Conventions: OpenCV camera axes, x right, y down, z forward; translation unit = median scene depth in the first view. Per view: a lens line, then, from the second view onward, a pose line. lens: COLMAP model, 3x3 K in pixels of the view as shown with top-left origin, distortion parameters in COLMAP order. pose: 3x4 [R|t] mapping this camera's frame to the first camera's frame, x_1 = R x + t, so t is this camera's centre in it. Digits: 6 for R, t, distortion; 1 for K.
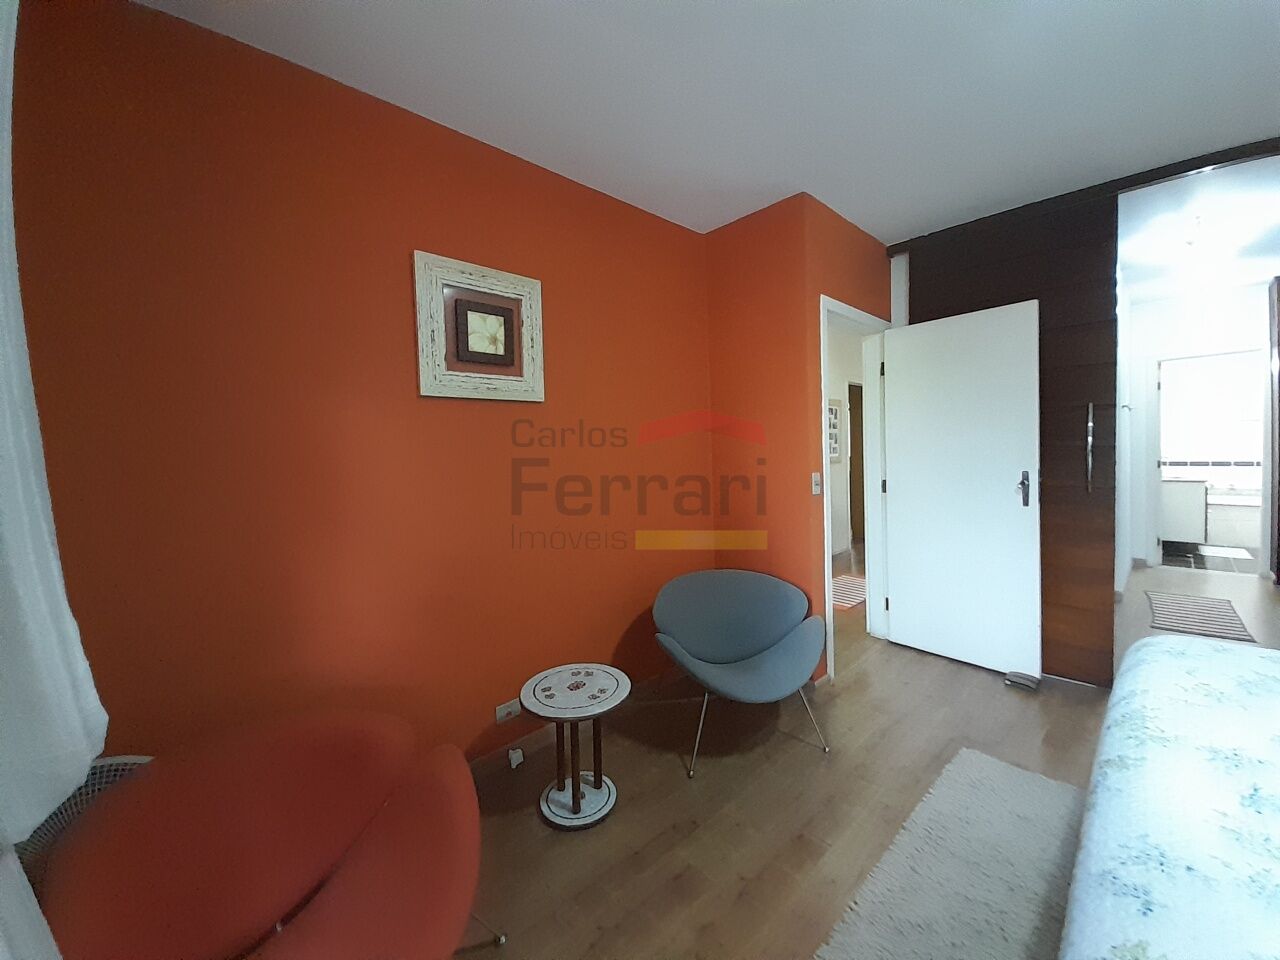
lens RADIAL K [[497.9, 0, 652.7], [0, 497.9, 467.3], [0, 0, 1]] dist [0.029534, -0.019725]
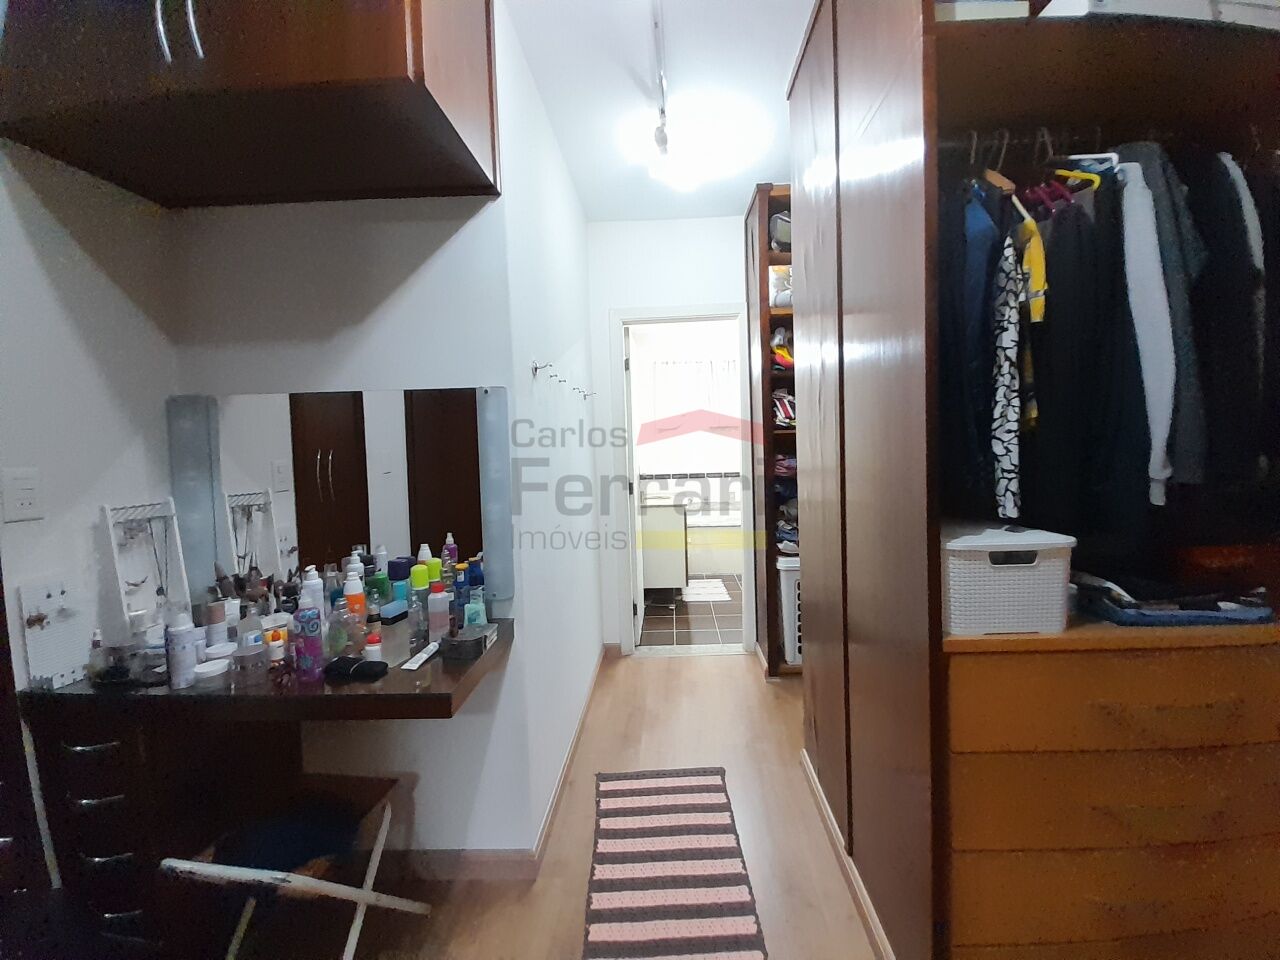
lens RADIAL K [[497.9, 0, 652.7], [0, 497.9, 467.3], [0, 0, 1]] dist [0.029534, -0.019725]
pose [[0.724553, -0.022559, 0.688849, 0.592523], [0.033340, 0.999441, -0.002338, -0.028958], [-0.688412, 0.024661, 0.724901, 0.522577]]
